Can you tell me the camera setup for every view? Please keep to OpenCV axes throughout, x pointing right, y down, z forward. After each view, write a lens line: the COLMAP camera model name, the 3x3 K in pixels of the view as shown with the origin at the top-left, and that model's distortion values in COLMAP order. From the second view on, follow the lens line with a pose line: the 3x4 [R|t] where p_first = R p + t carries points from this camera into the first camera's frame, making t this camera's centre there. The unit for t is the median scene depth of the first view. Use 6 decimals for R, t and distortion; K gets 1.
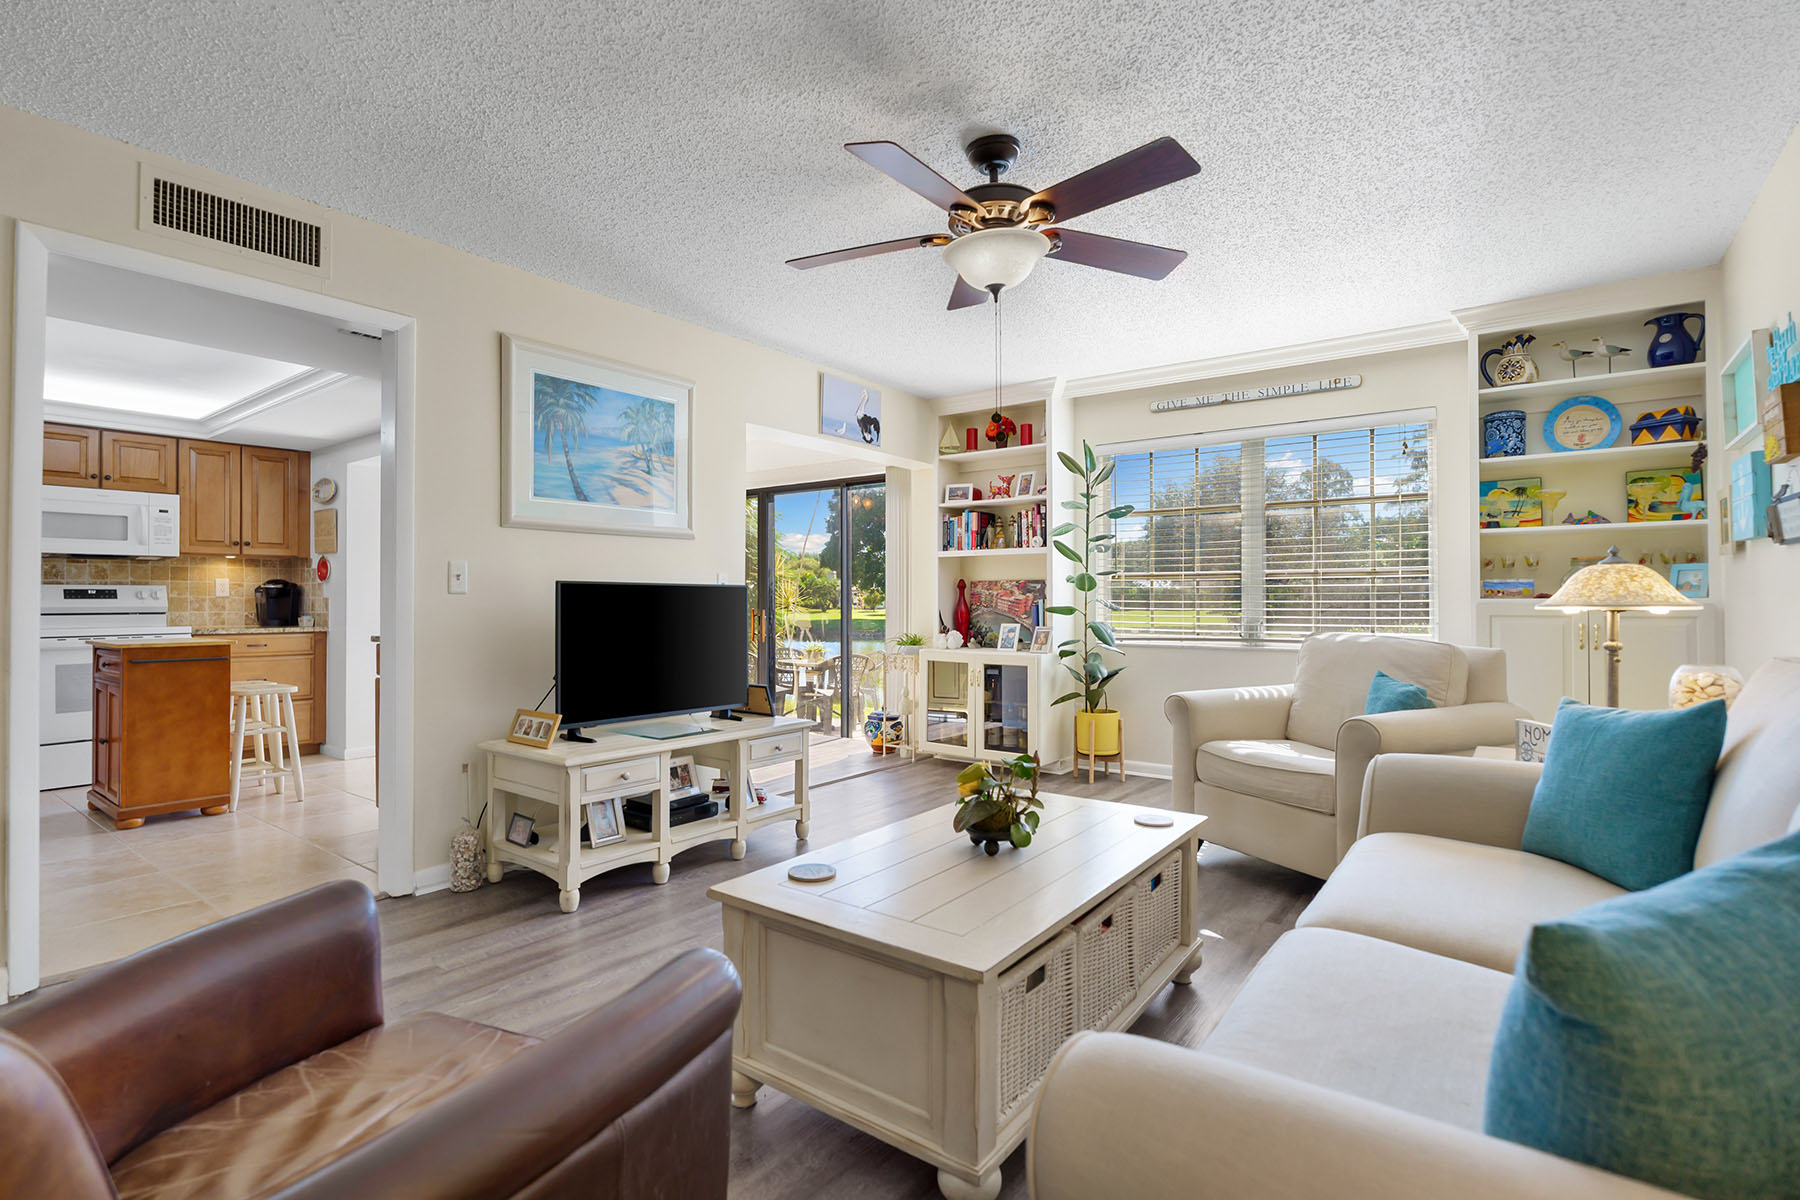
lens RADIAL K [[858.4, 0, 903.0], [0, 858.4, 592.0], [0, 0, 1]] dist [-0.011872, -0.000342]
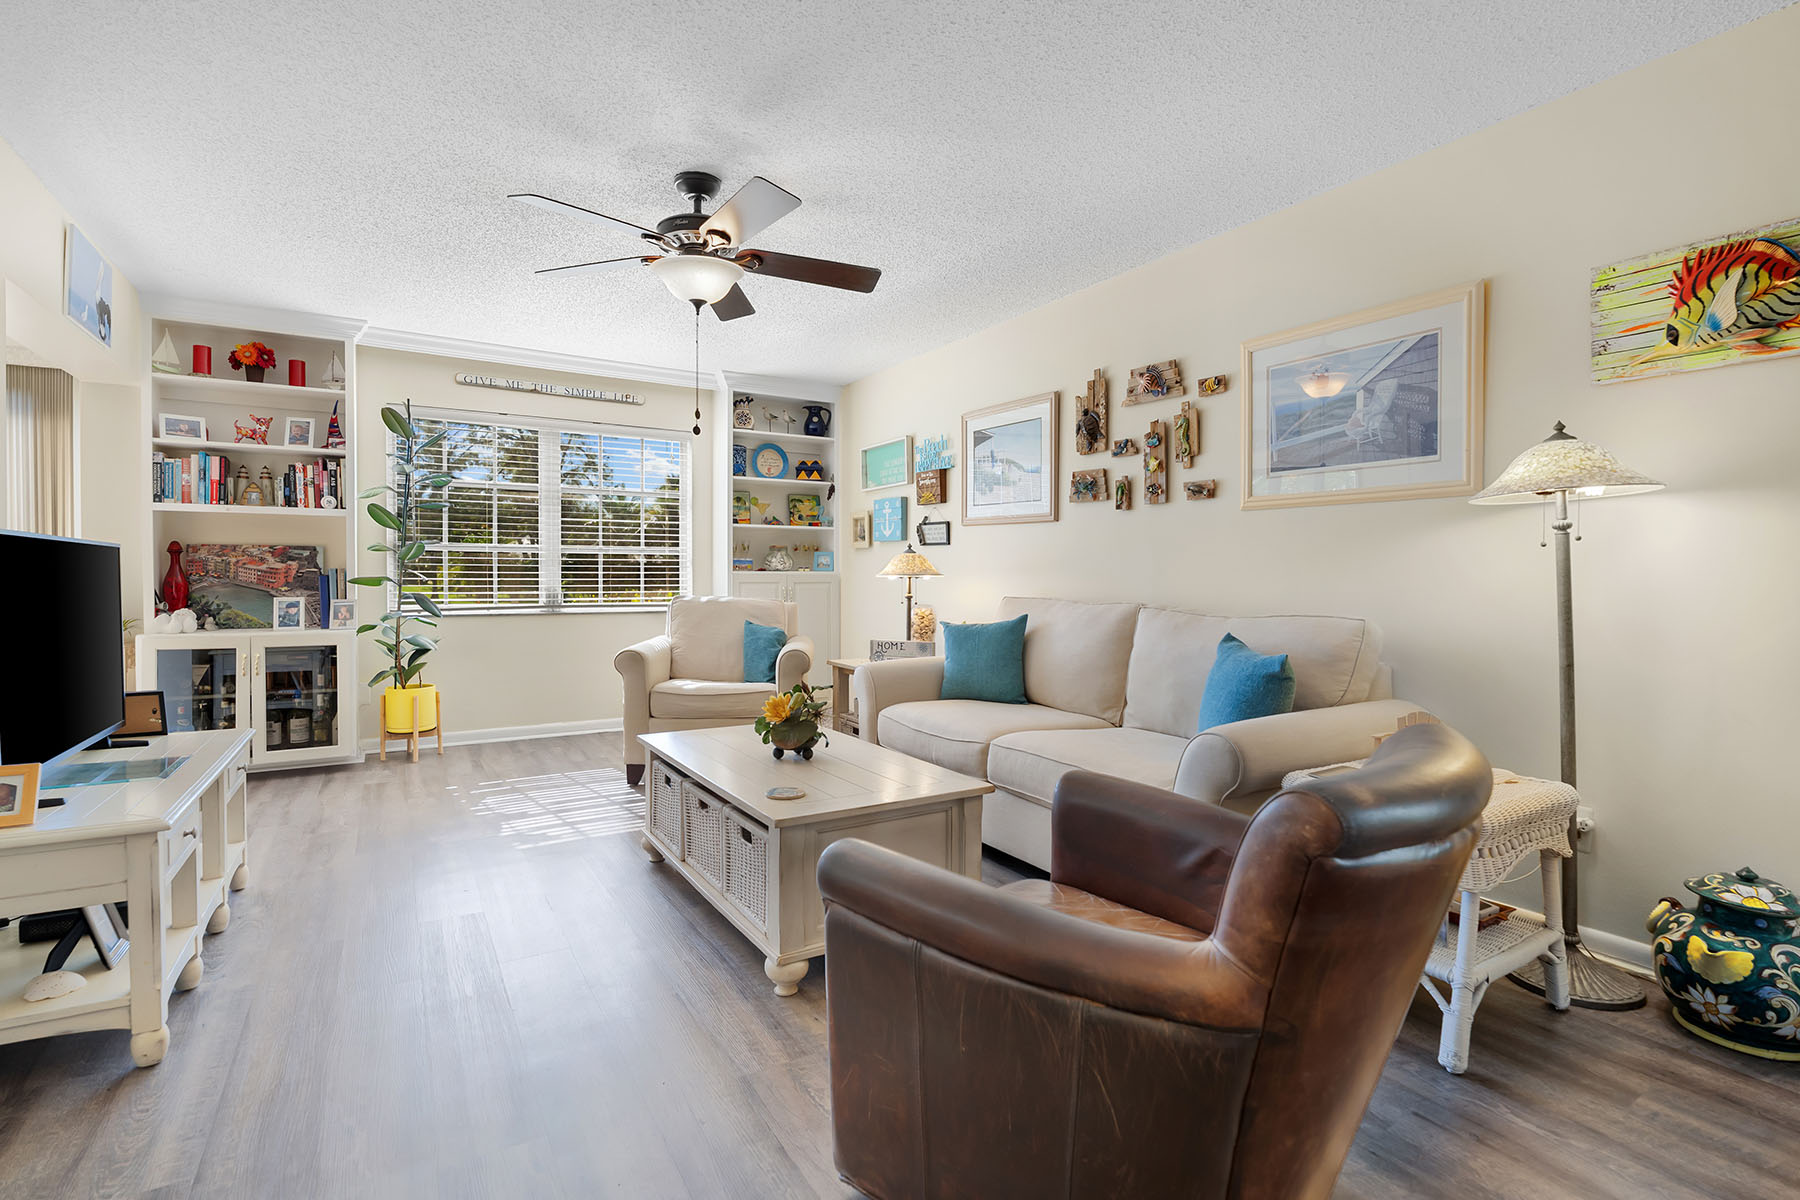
lens RADIAL K [[831.5, 0, 897.0], [0, 831.5, 590.3], [0, 0, 1]] dist [-0.020476, -0.000332]
pose [[0.361344, -0.015064, 0.932311, -0.458342], [-0.013987, 0.999669, 0.021573, 0.004904], [-0.932328, -0.020836, 0.361014, 0.178152]]
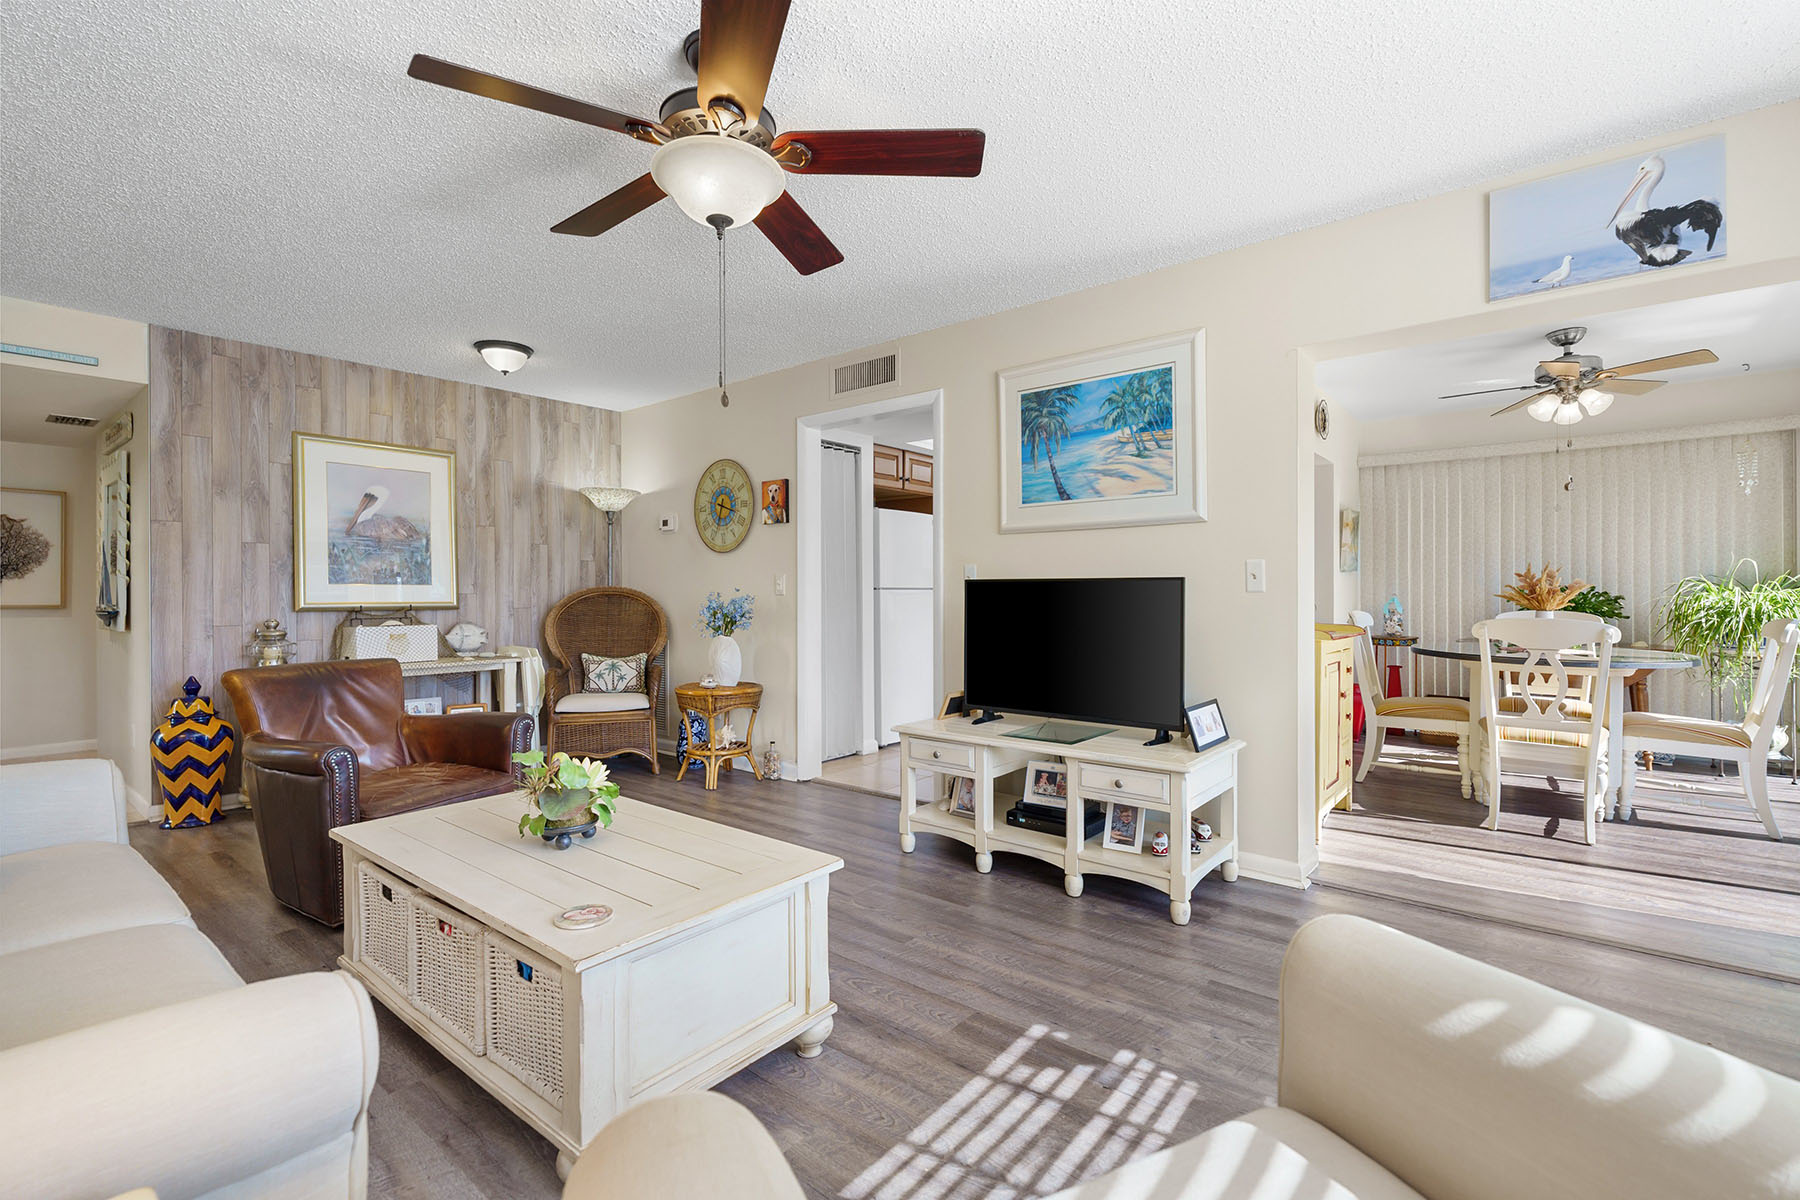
lens RADIAL K [[809.3, 0, 887.3], [0, 809.3, 594.9], [0, 0, 1]] dist [0.004010, 0.000222]
pose [[-0.052192, 0.002283, -0.998634, 0.478197], [0.014195, 0.999898, 0.001544, 0.003019], [0.998536, -0.014095, -0.052220, 0.646911]]
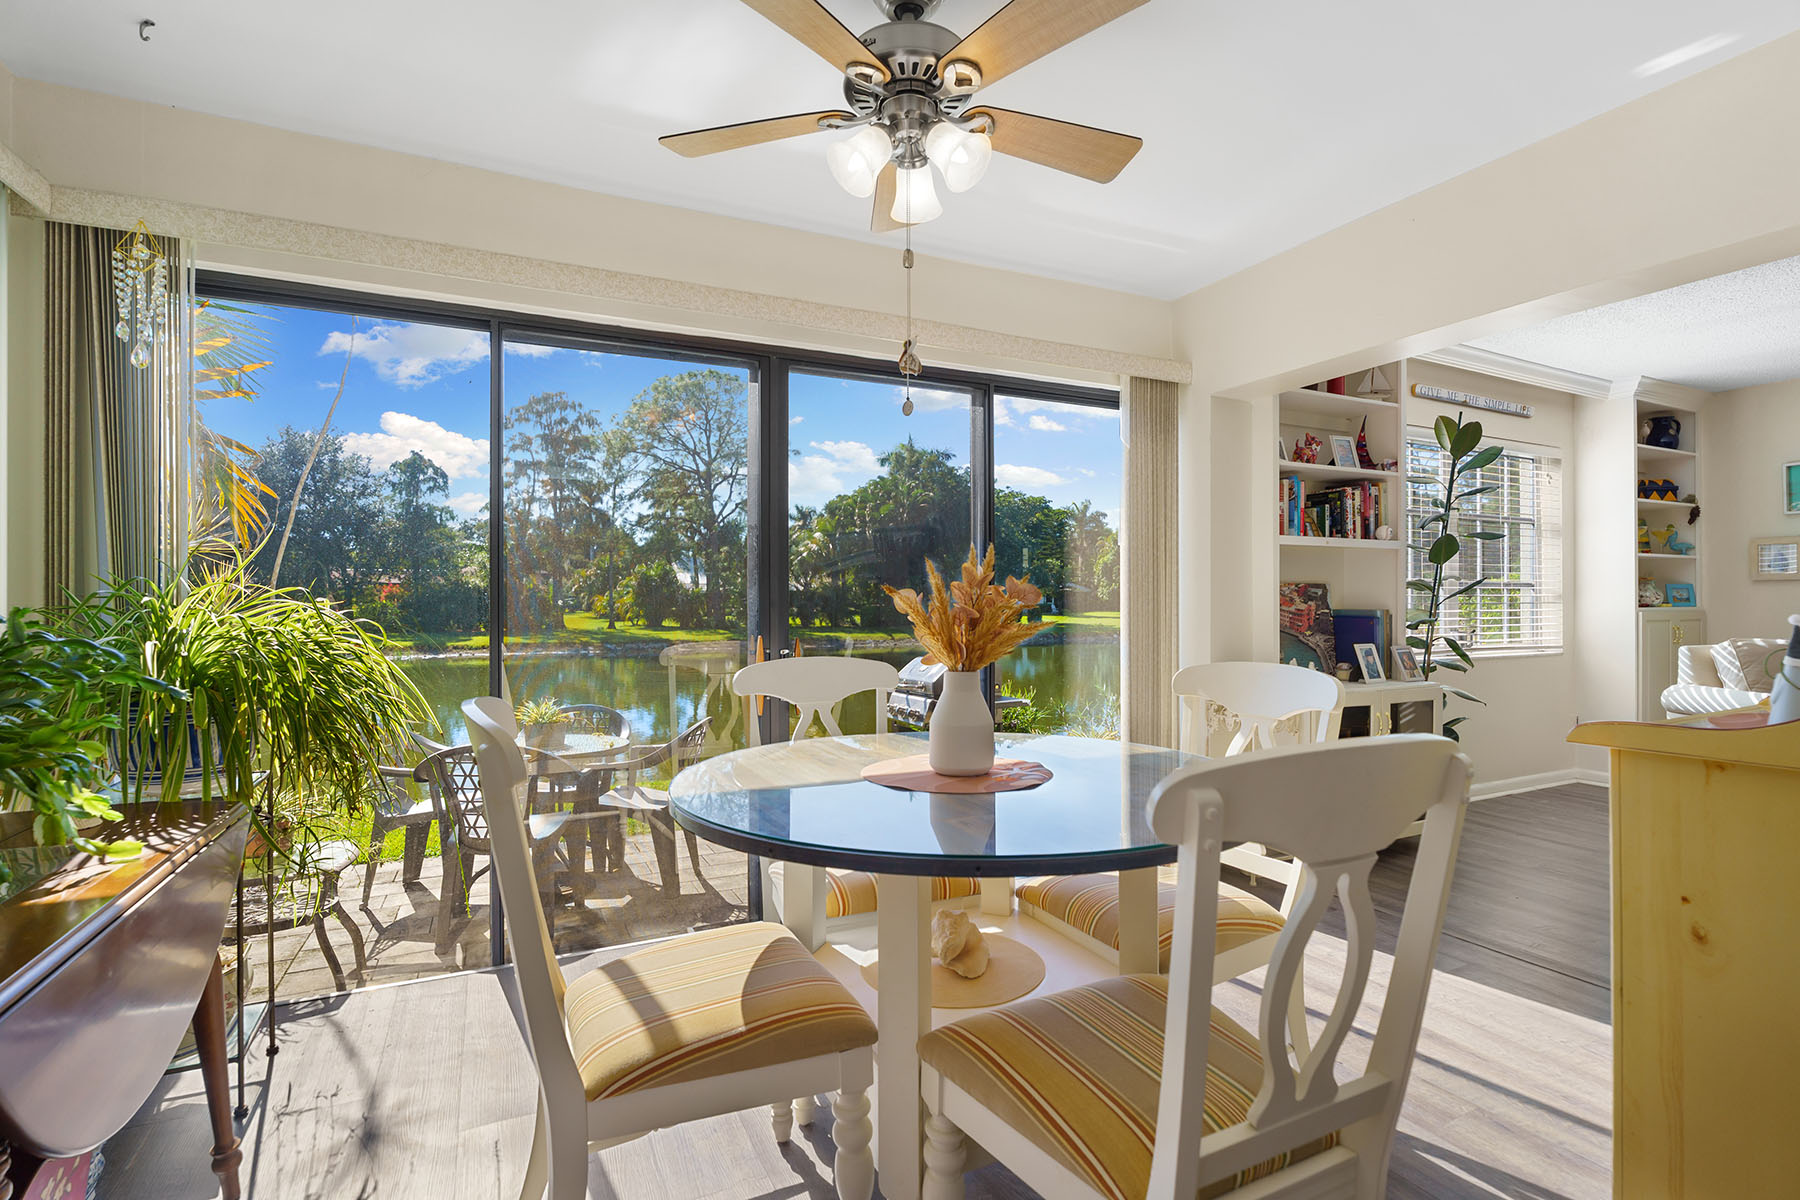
lens RADIAL K [[806.3, 0, 900.0], [0, 806.3, 600.0], [0, 0, 1]] dist [0.000288, 0.000040]
pose [[0.456156, -0.000926, 0.889899, -0.731523], [-0.006631, 0.999968, 0.004439, -0.000520], [-0.889875, -0.007926, 0.456135, 1.167151]]
